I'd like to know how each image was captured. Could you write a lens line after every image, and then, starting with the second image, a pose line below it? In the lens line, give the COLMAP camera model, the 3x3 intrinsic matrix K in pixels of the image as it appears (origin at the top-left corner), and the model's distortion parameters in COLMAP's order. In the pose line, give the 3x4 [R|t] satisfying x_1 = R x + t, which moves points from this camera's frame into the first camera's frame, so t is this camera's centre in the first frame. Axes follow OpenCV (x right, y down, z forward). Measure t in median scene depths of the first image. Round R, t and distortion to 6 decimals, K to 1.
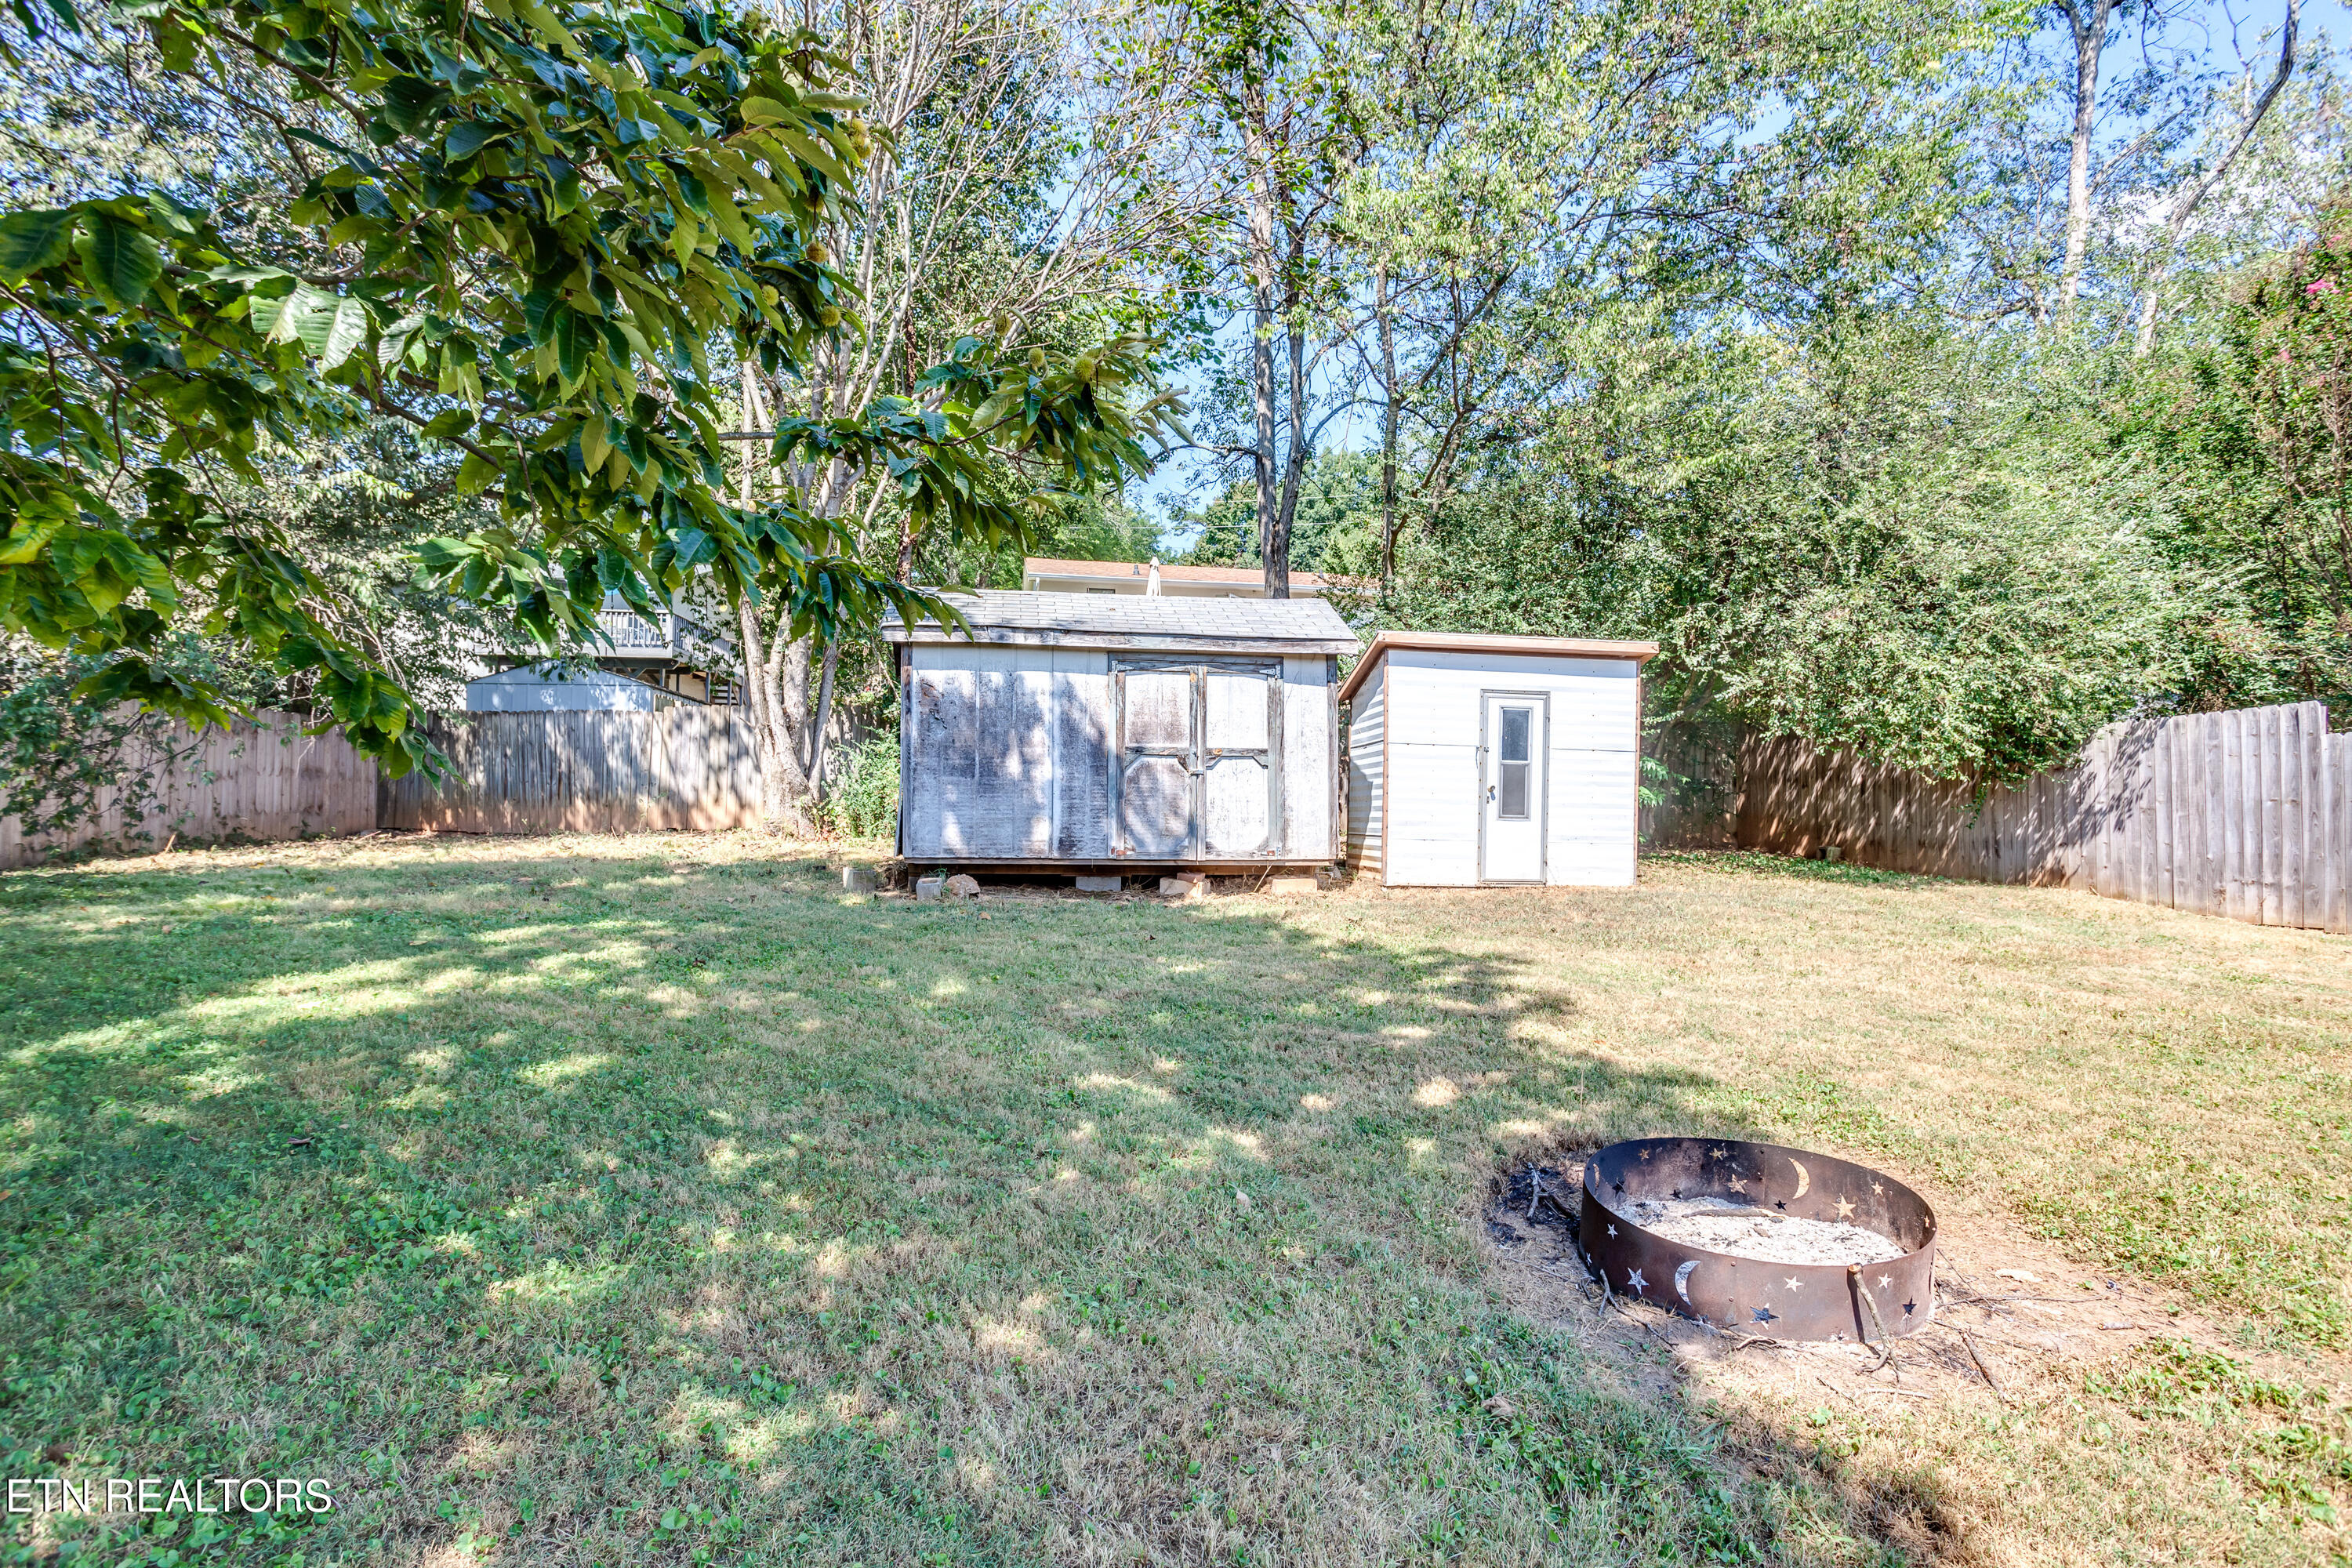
lens RADIAL K [[1179.9, 0, 1166.2], [0, 1179.9, 814.4], [0, 0, 1]] dist [-0.047553, 0.034285]
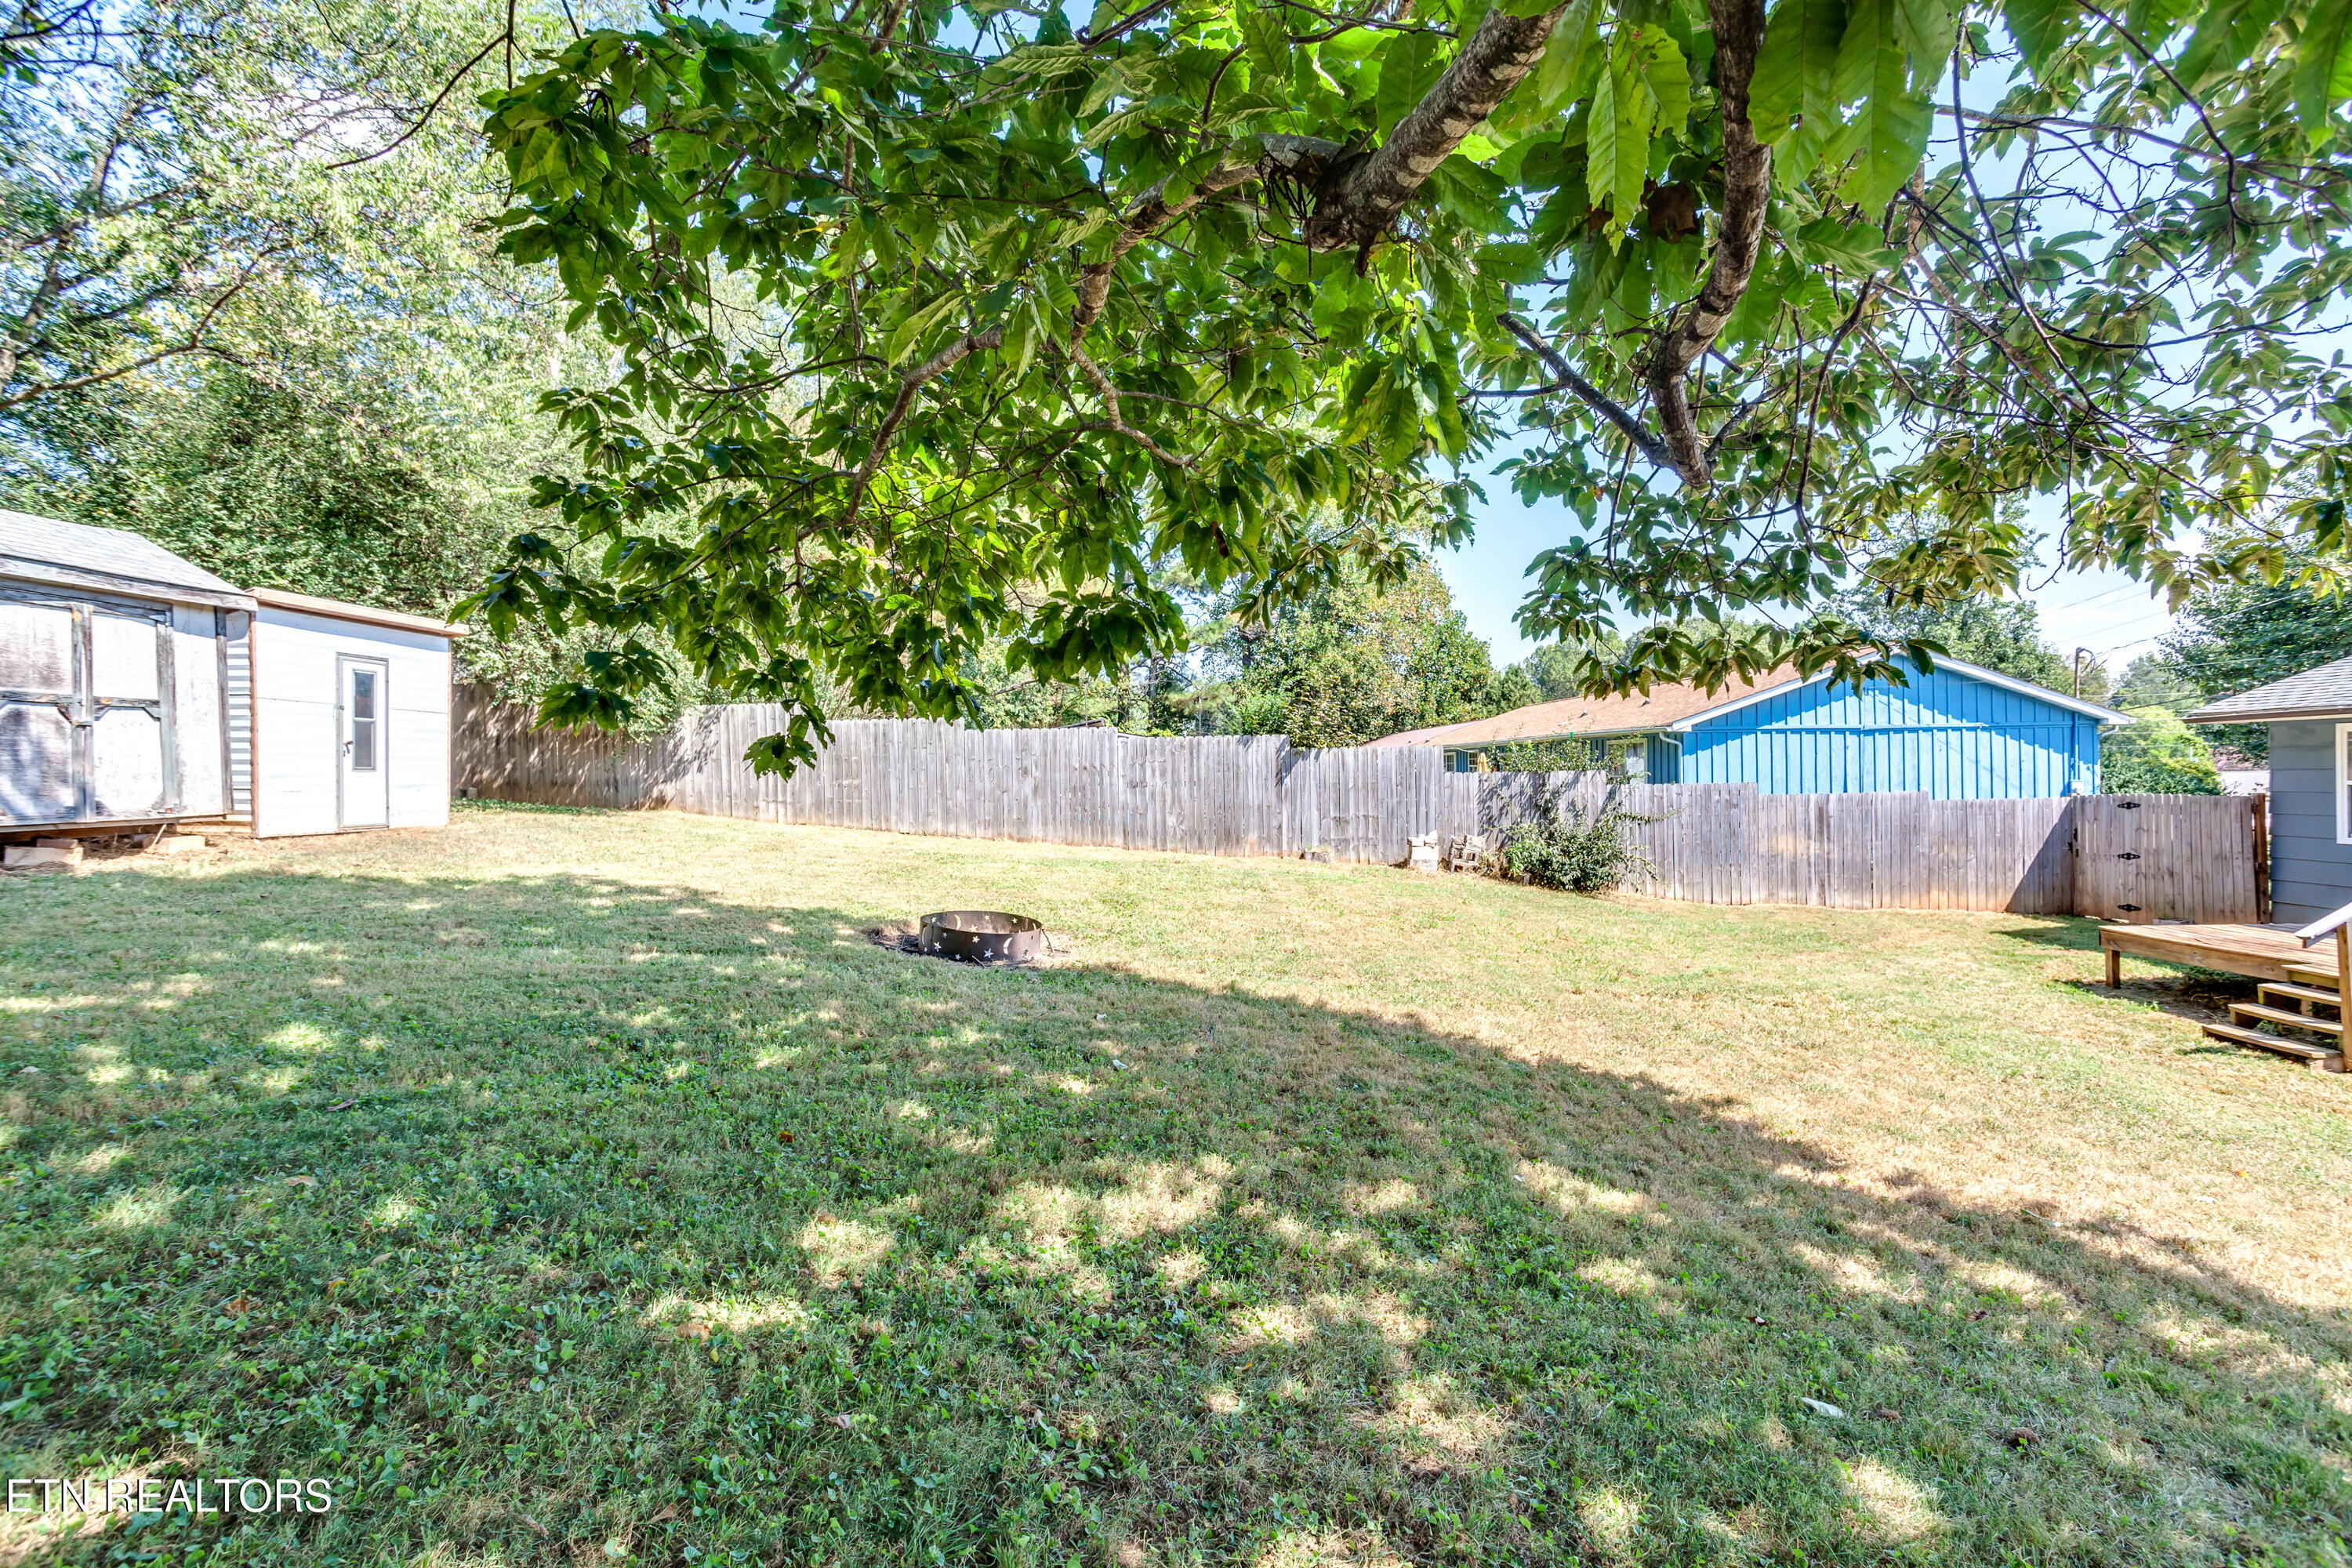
lens RADIAL K [[1131.5, 0, 1176.0], [0, 1131.5, 784.0], [0, 0, 1]] dist [-0.046364, 0.028102]
pose [[0.203283, -0.026449, 0.978763, -0.609370], [-0.002822, 0.999615, 0.027599, -0.015306], [-0.979116, -0.008373, 0.203130, 0.026148]]
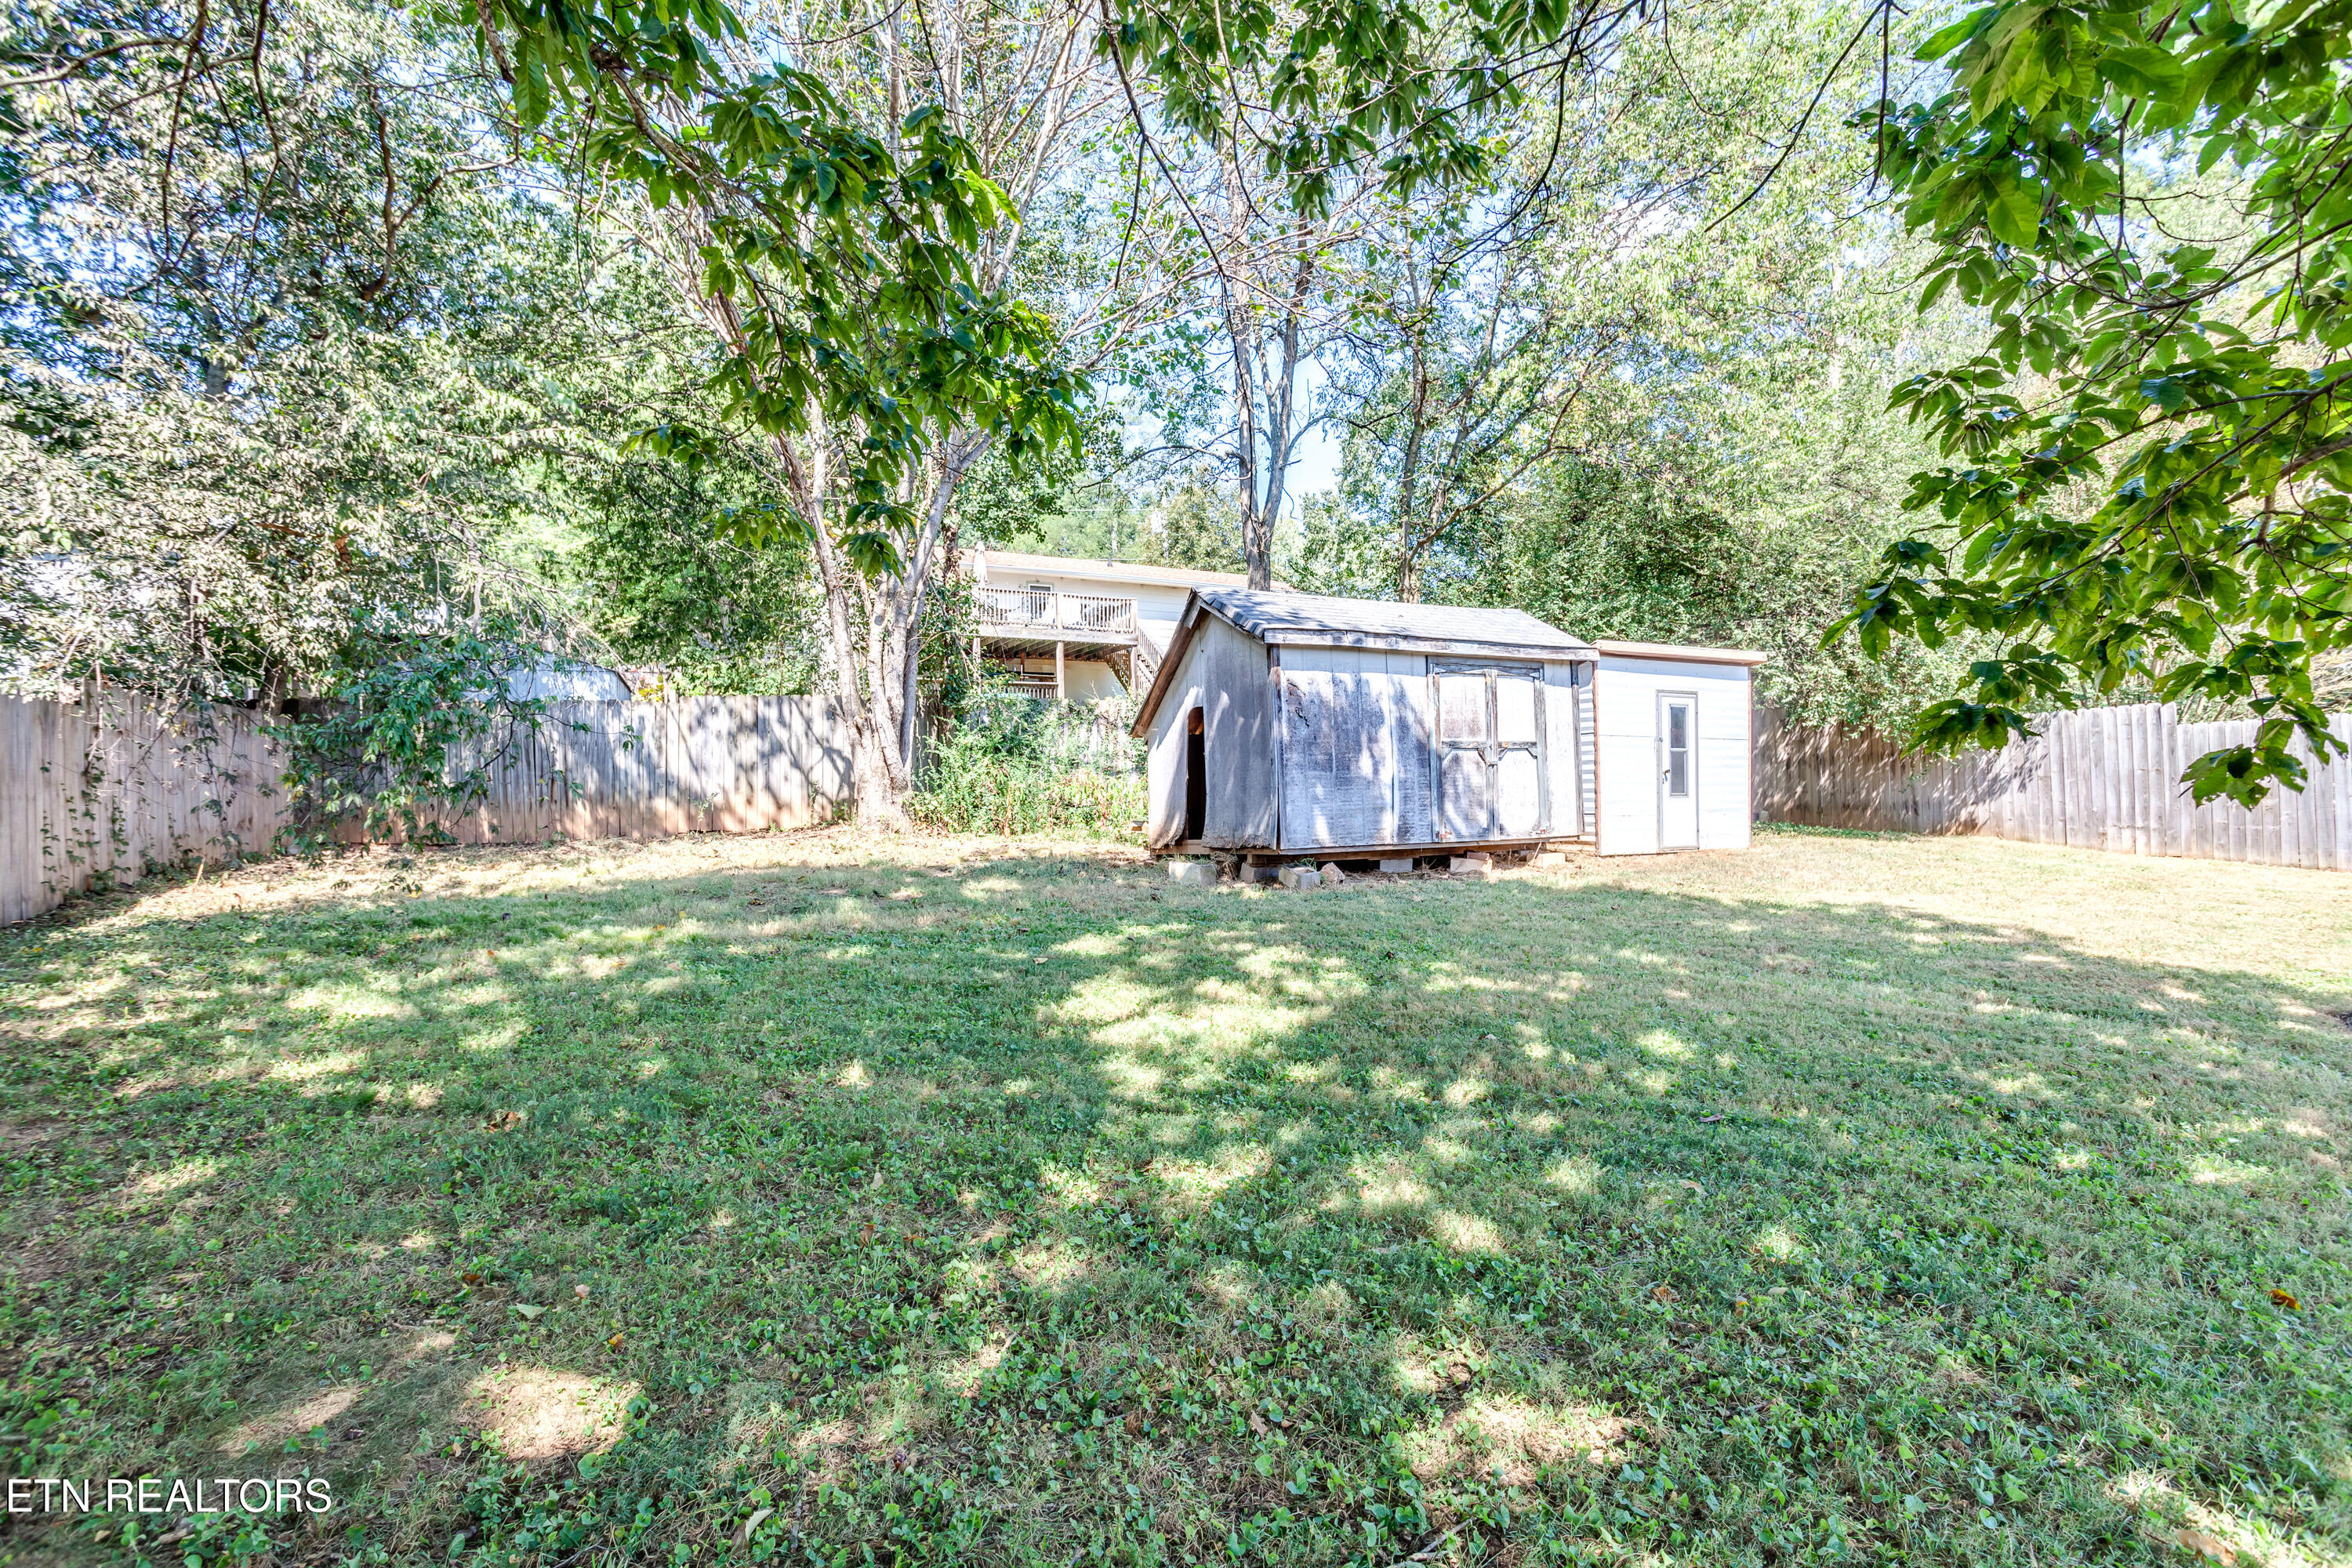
lens RADIAL K [[1146.2, 0, 1183.0], [0, 1146.2, 812.7], [0, 0, 1]] dist [-0.047498, 0.027266]
pose [[0.940076, -0.034231, 0.339243, -0.612827], [0.029216, 0.999375, 0.019879, -0.018301], [-0.339711, -0.008777, 0.940489, 0.066096]]
